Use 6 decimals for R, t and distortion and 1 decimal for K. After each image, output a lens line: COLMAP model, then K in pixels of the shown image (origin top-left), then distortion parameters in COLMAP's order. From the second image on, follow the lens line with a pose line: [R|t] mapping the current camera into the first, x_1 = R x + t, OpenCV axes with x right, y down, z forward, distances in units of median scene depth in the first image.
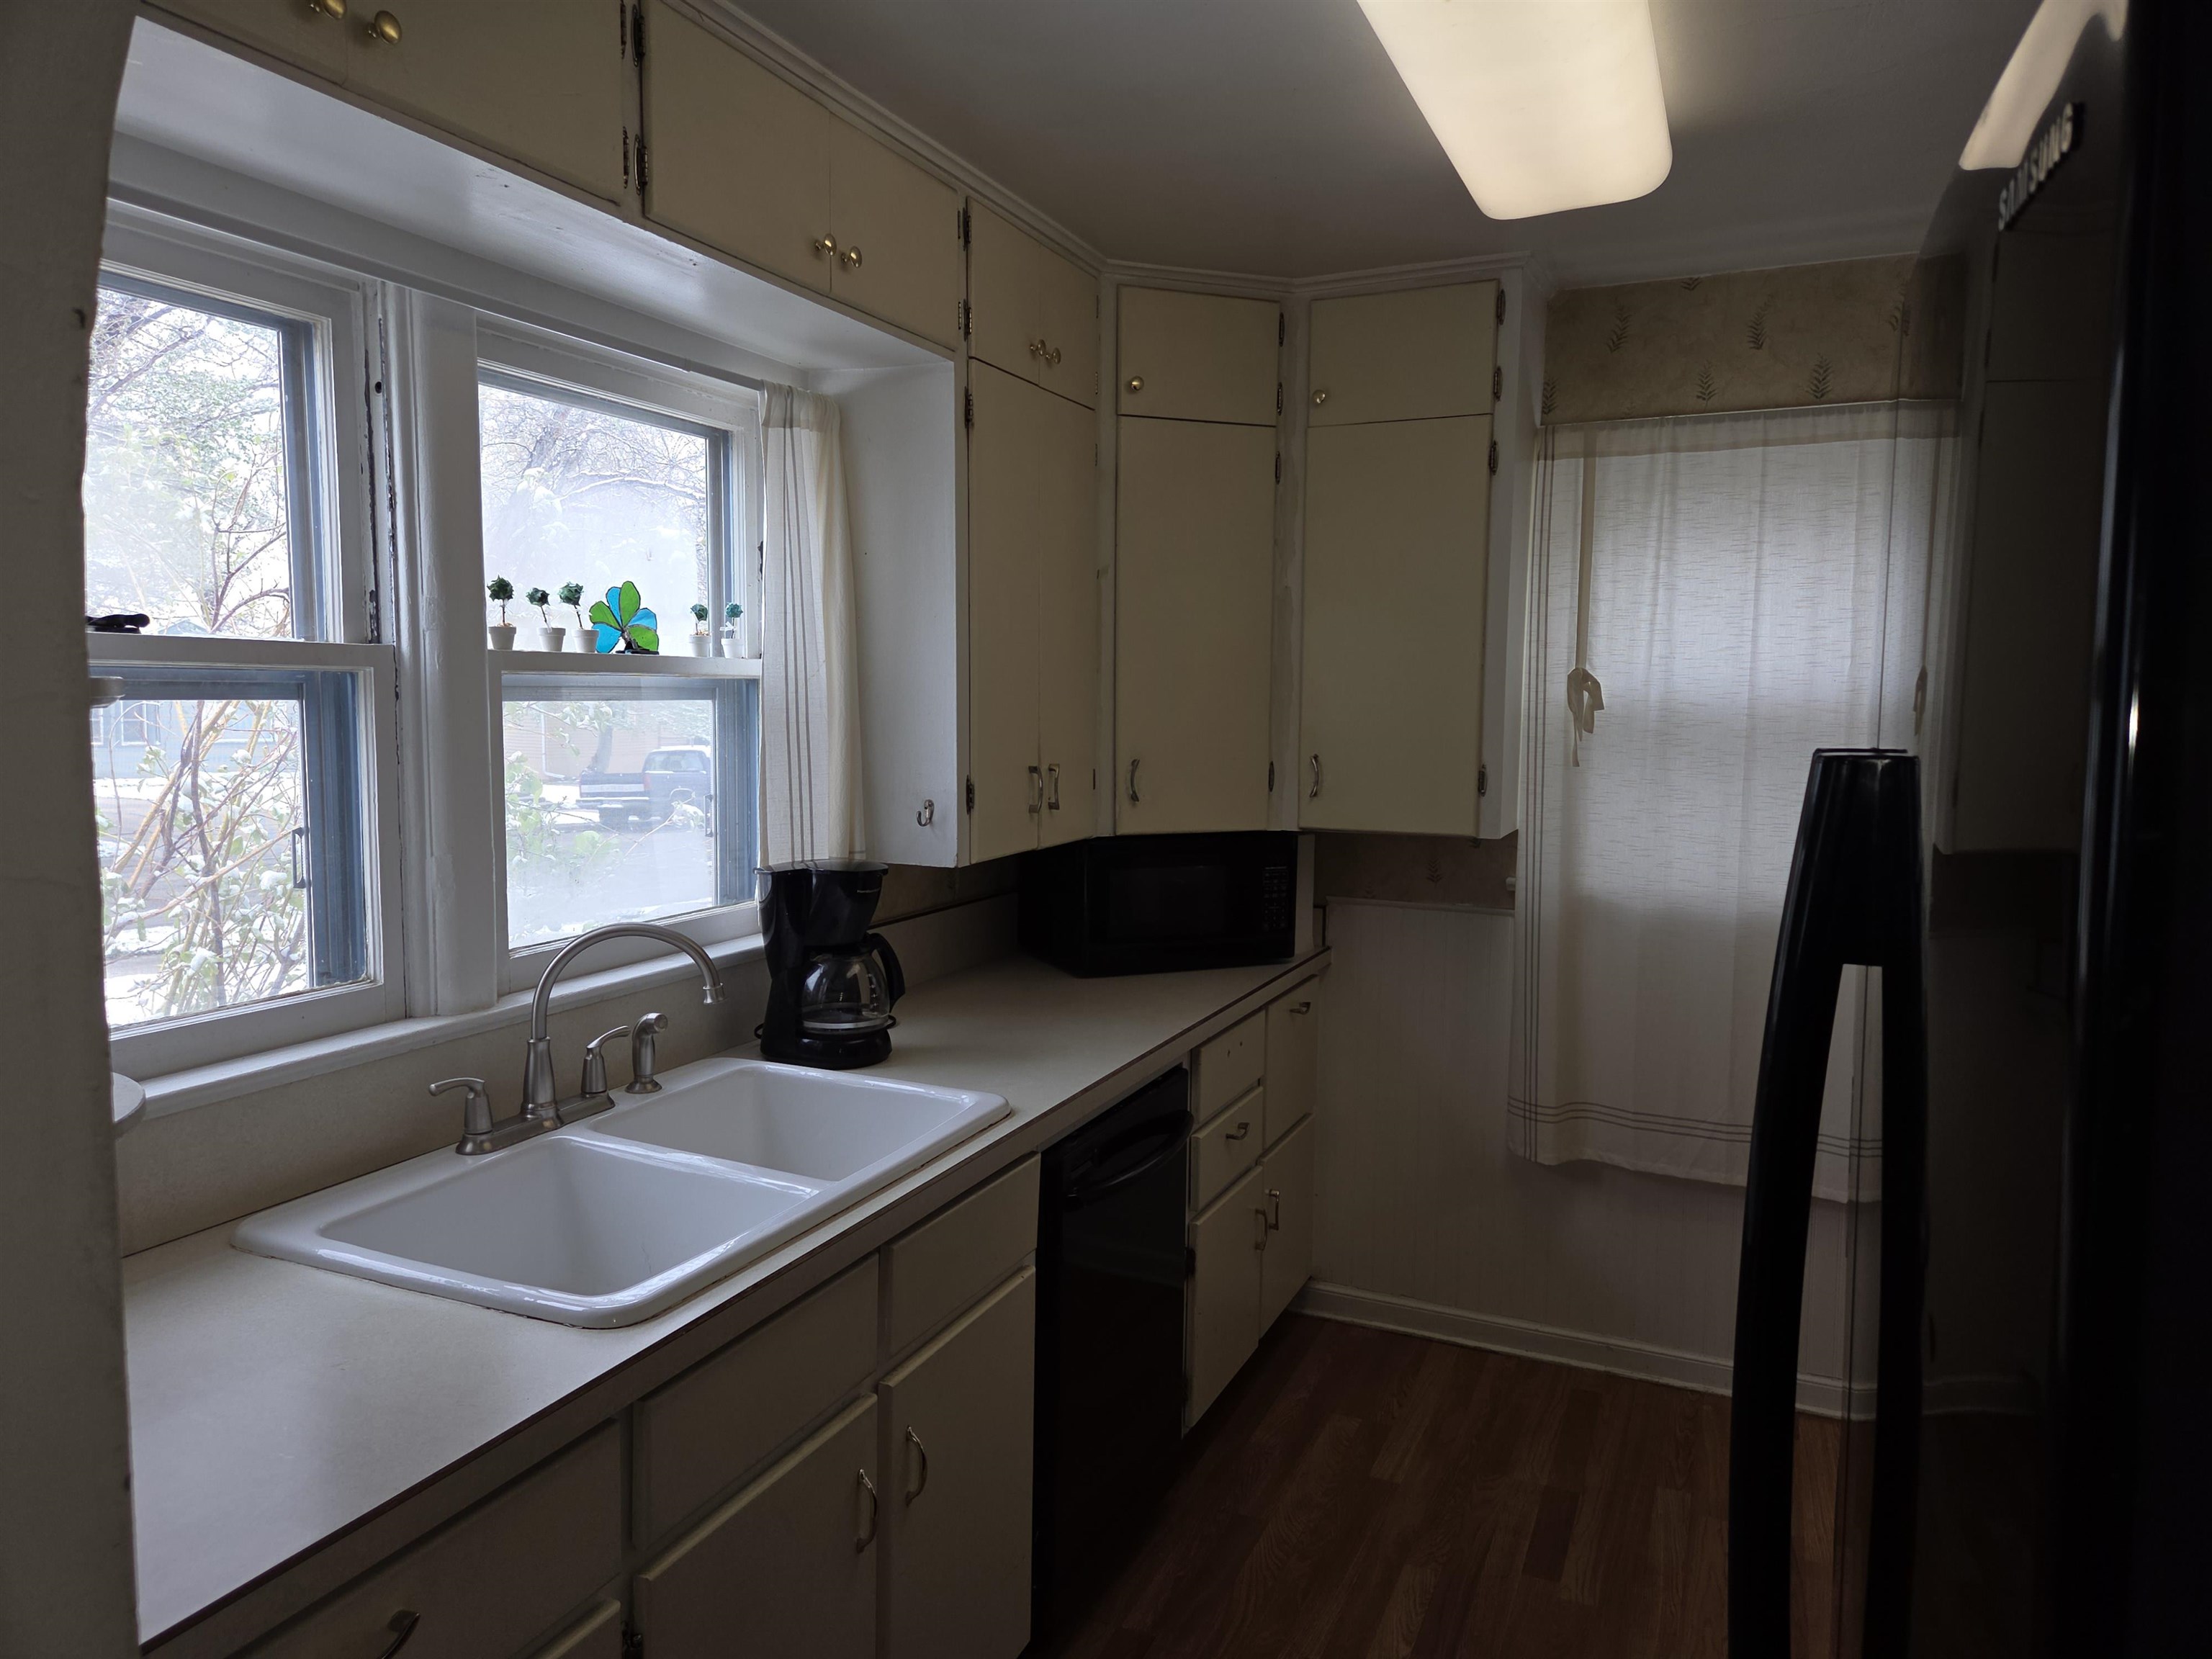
lens RADIAL K [[1482.9, 0, 1106.0], [0, 1482.9, 829.5], [0, 0, 1]] dist [0.098301, -0.090196]
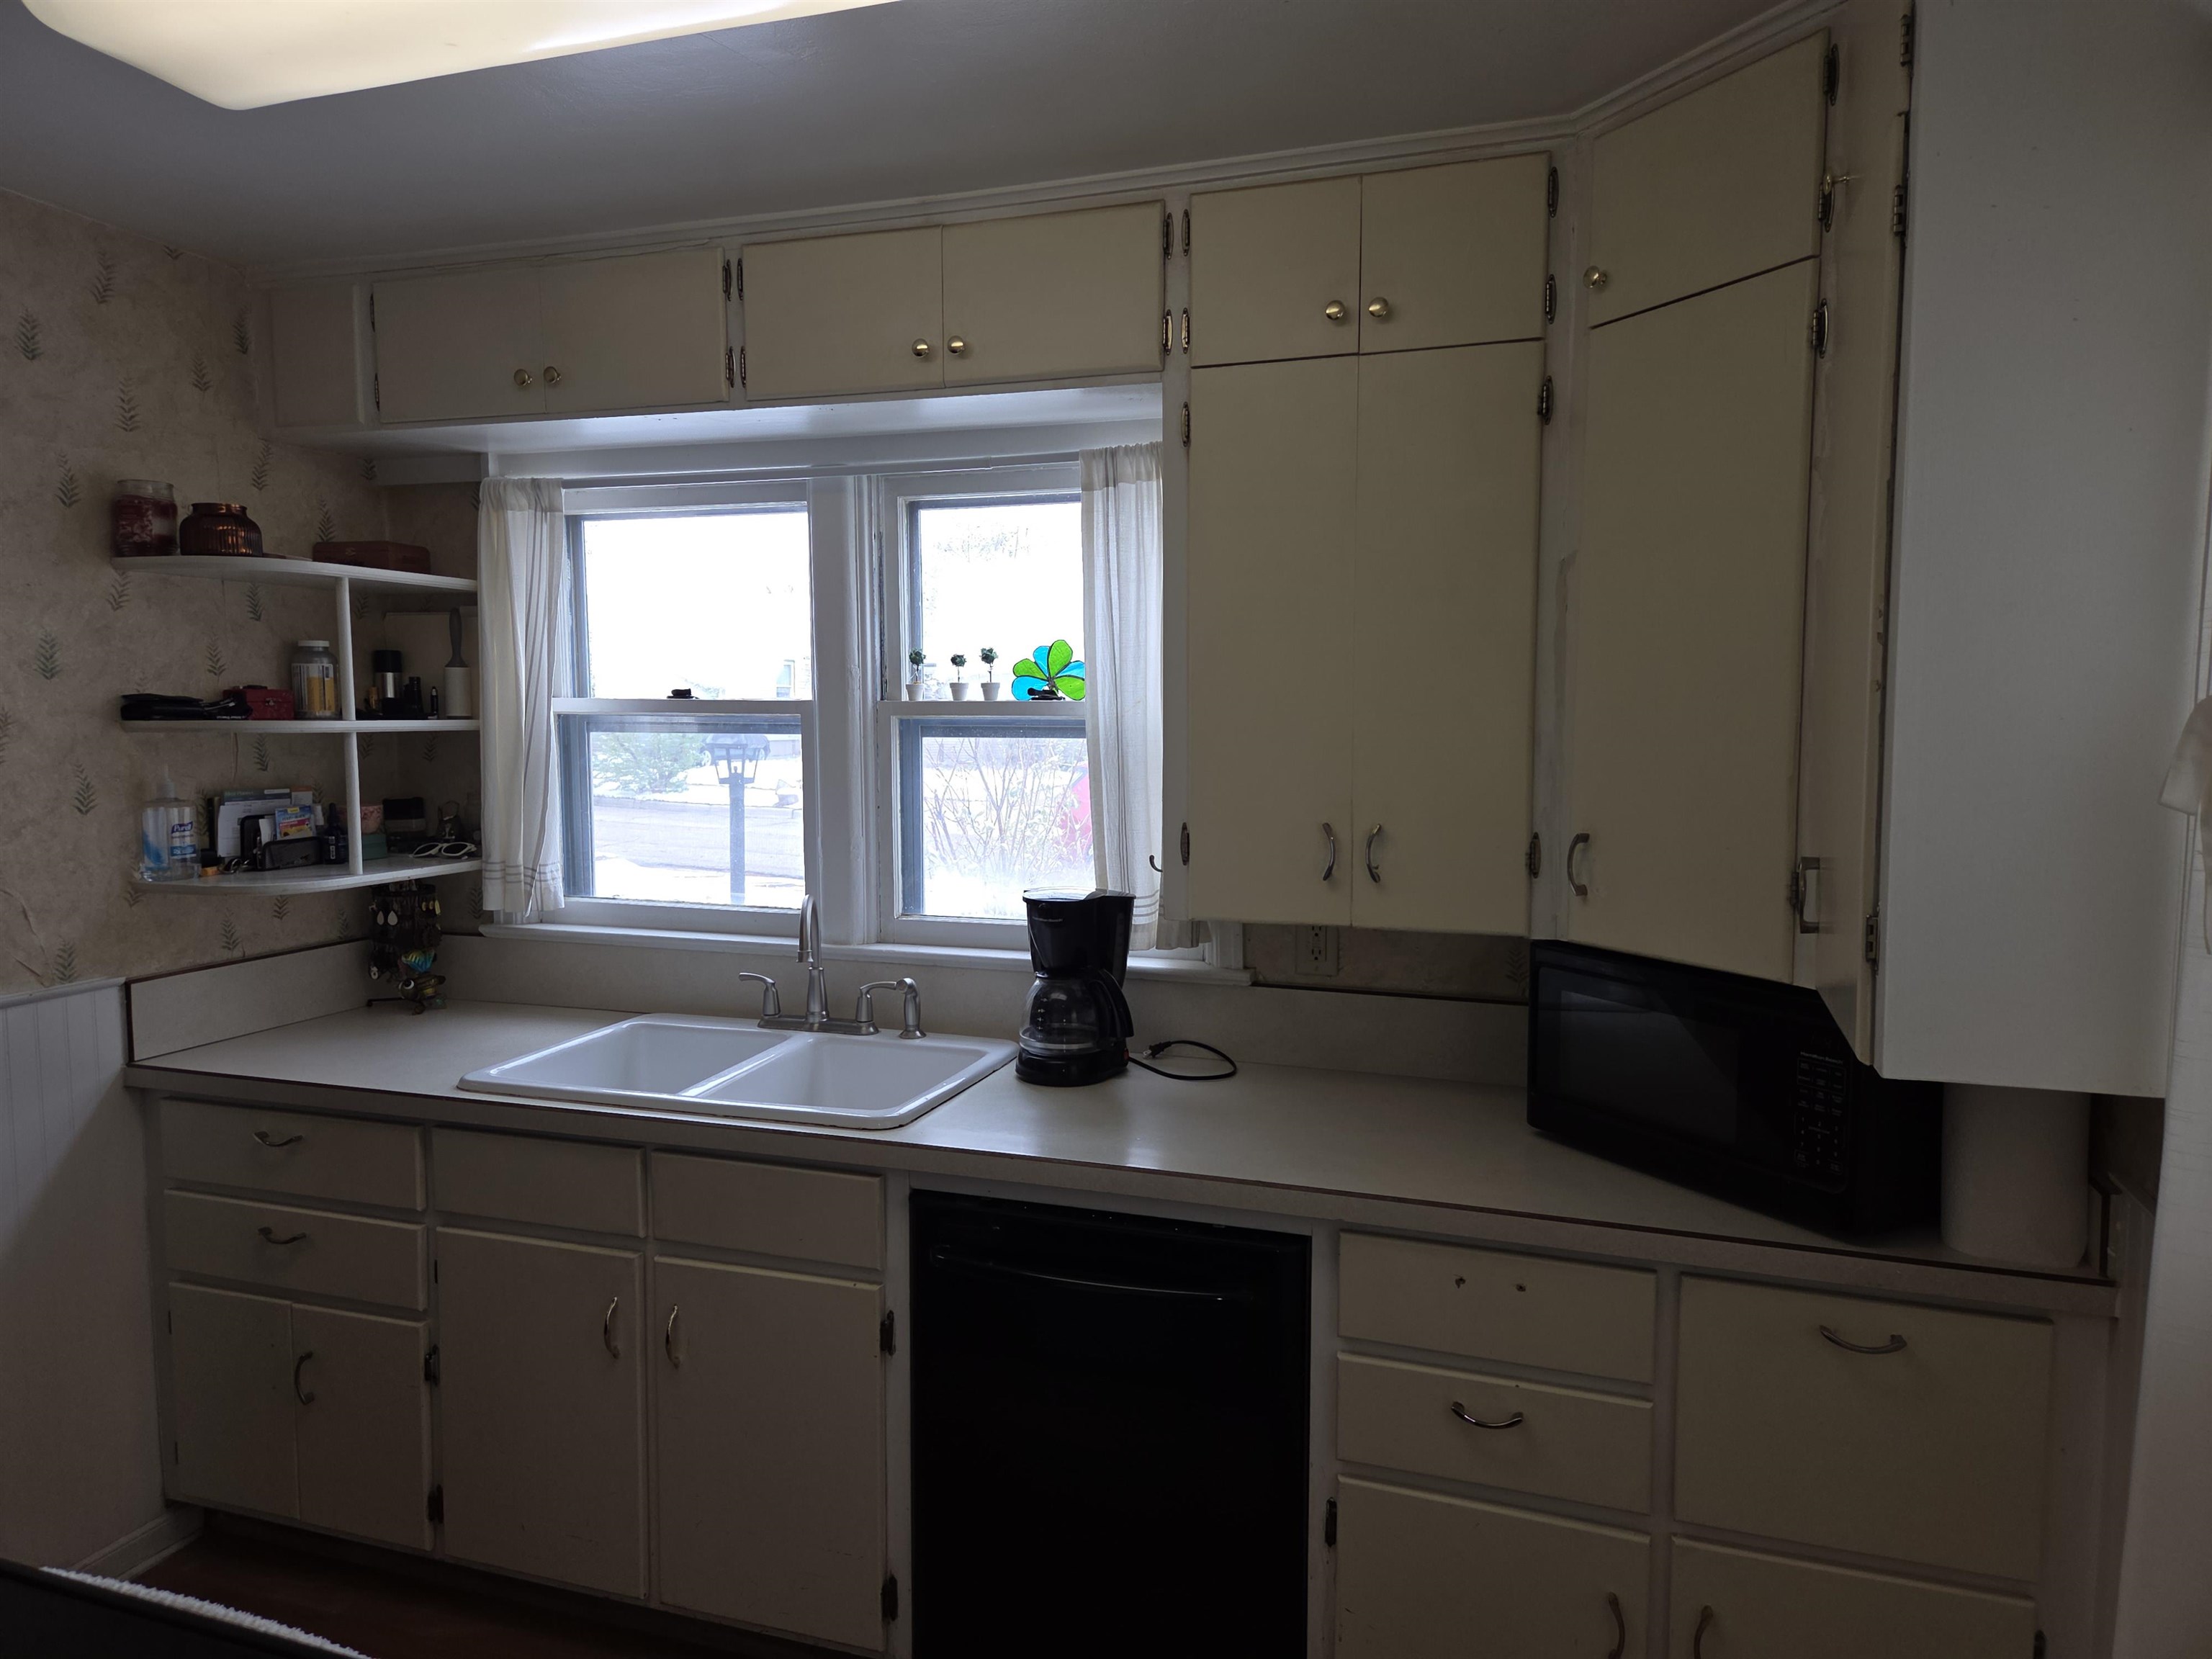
lens RADIAL K [[1482.9, 0, 1106.0], [0, 1482.9, 829.5], [0, 0, 1]] dist [0.098301, -0.090196]
pose [[0.074805, 0.065375, -0.995053, 0.924651], [-0.102669, 0.993051, 0.057525, -0.090689], [0.991899, 0.097858, 0.080997, 0.997821]]
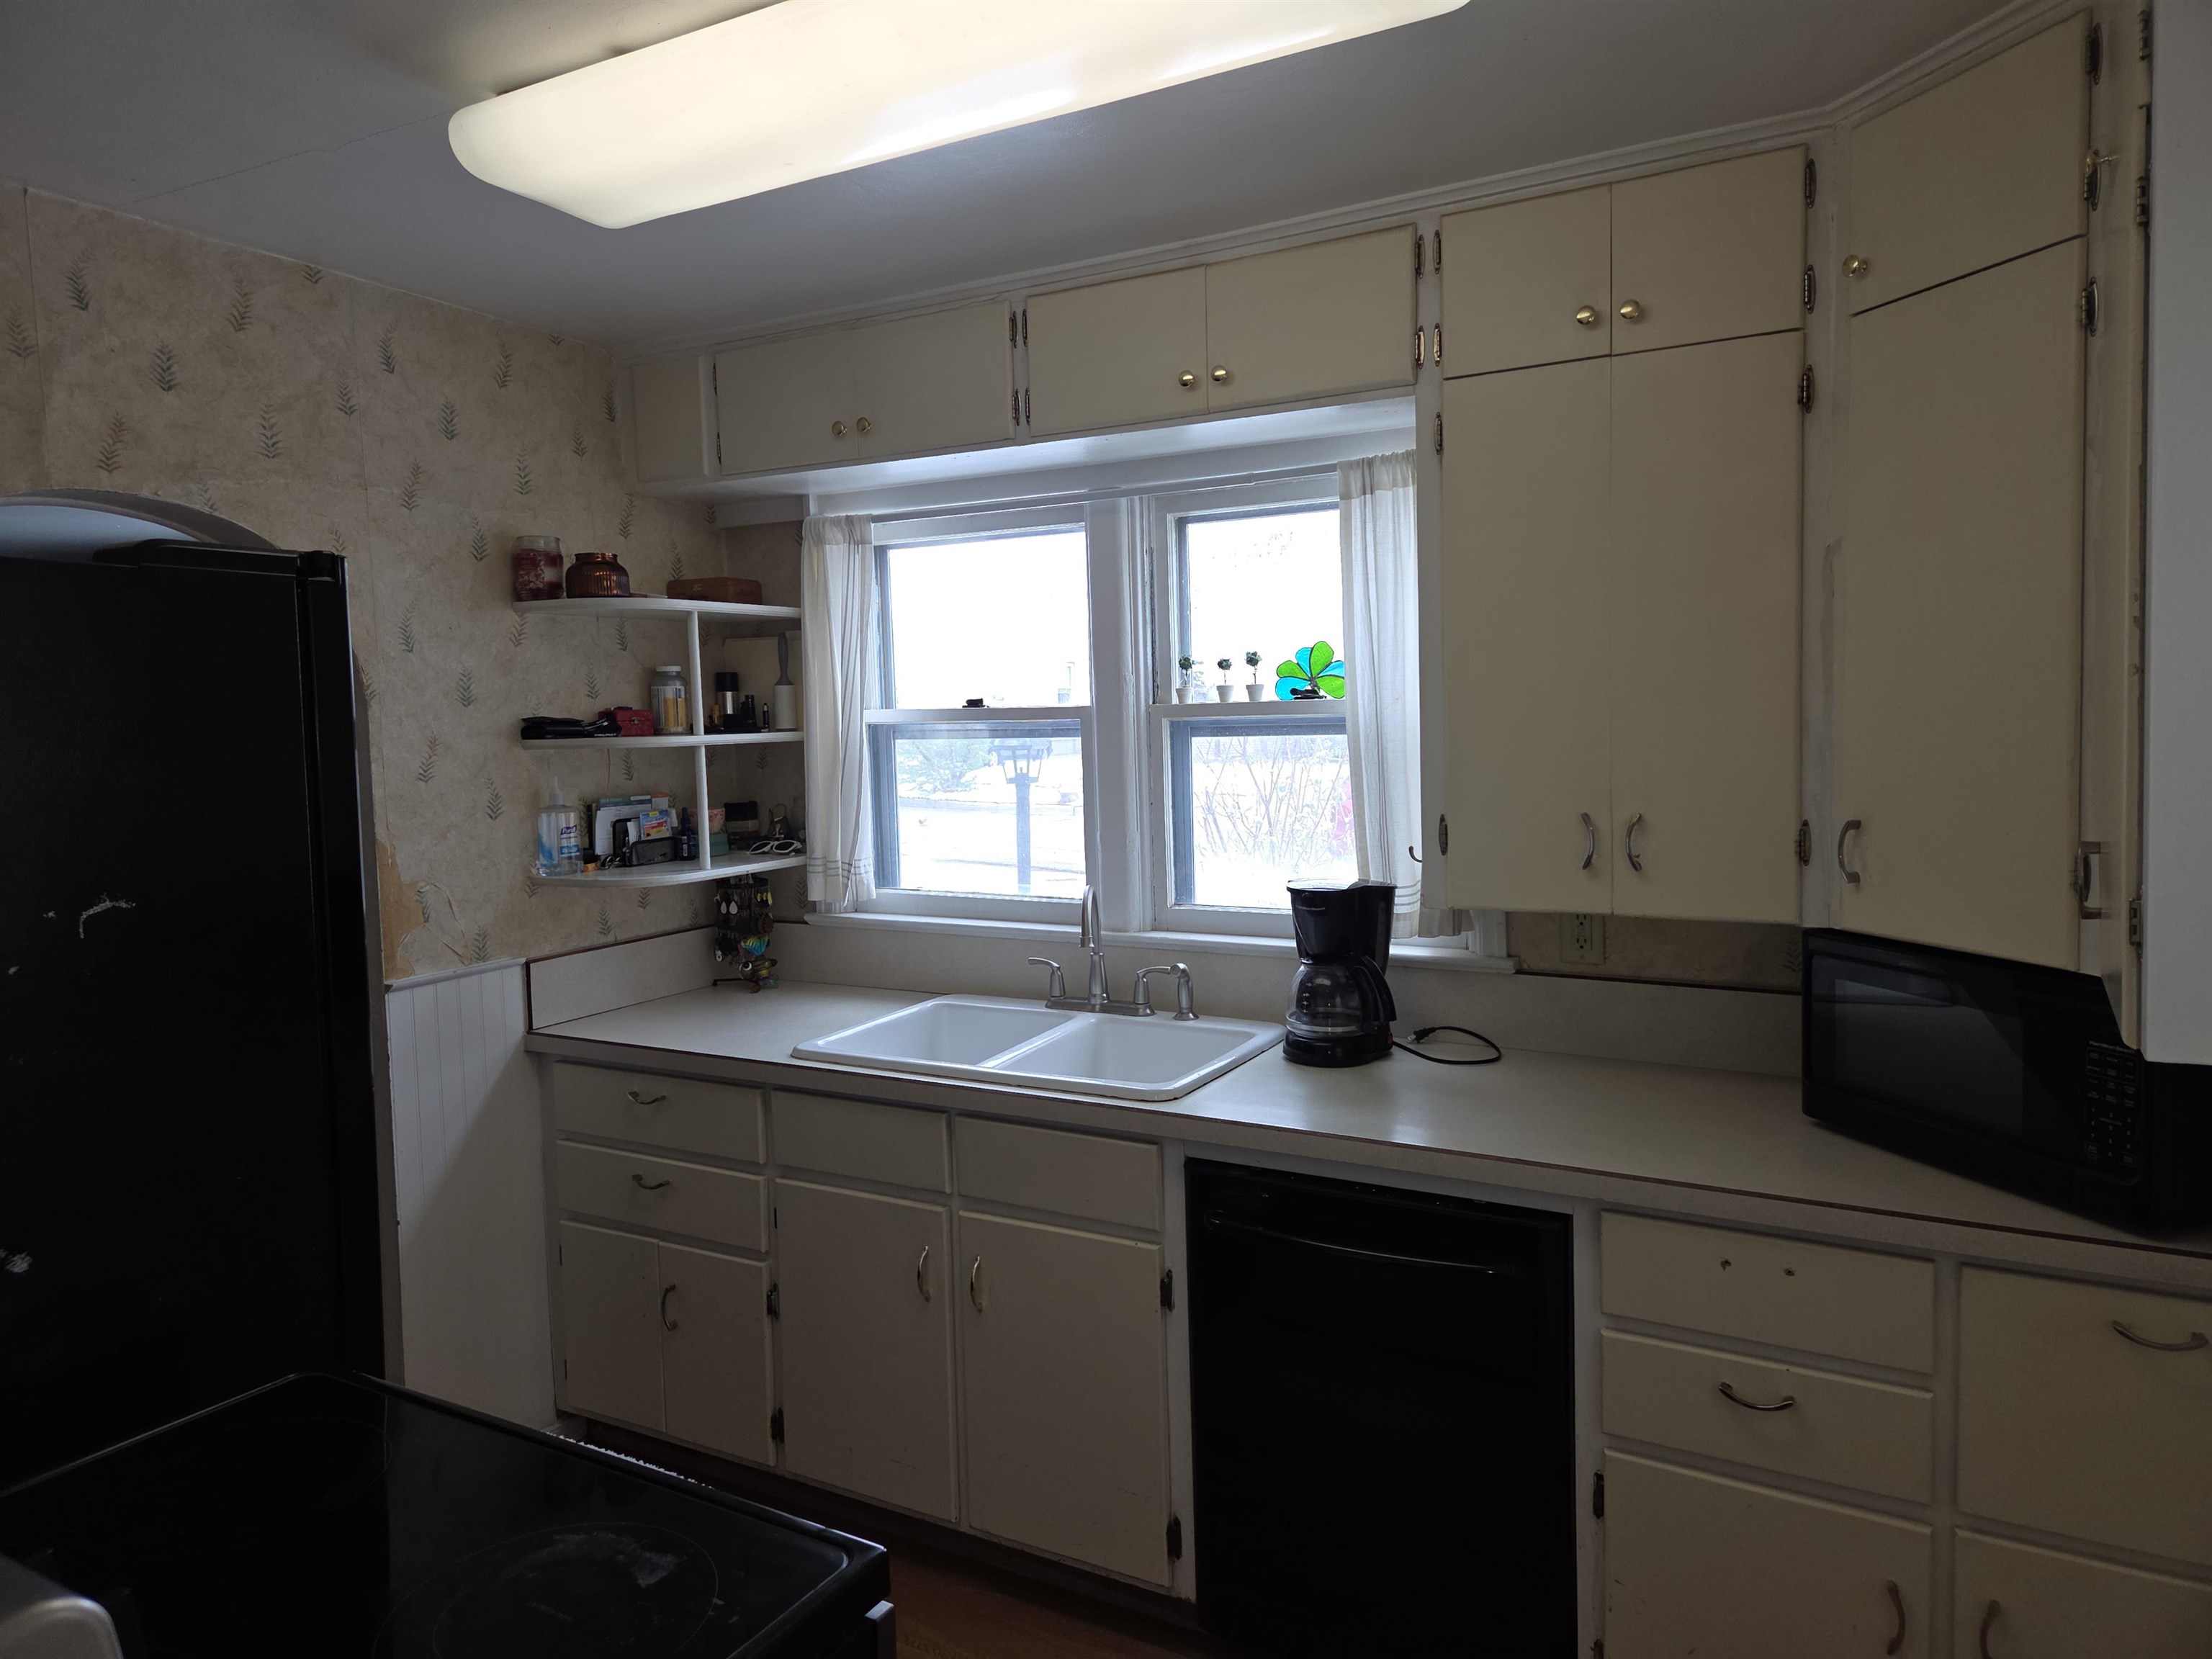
lens RADIAL K [[1470.4, 0, 1115.2], [0, 1470.4, 806.8], [0, 0, 1]] dist [0.062586, -0.038492]
pose [[-0.103284, 0.054101, -0.993180, 0.983936], [-0.078942, 0.994924, 0.062405, -0.095060], [0.991514, 0.084849, -0.098489, 1.005408]]
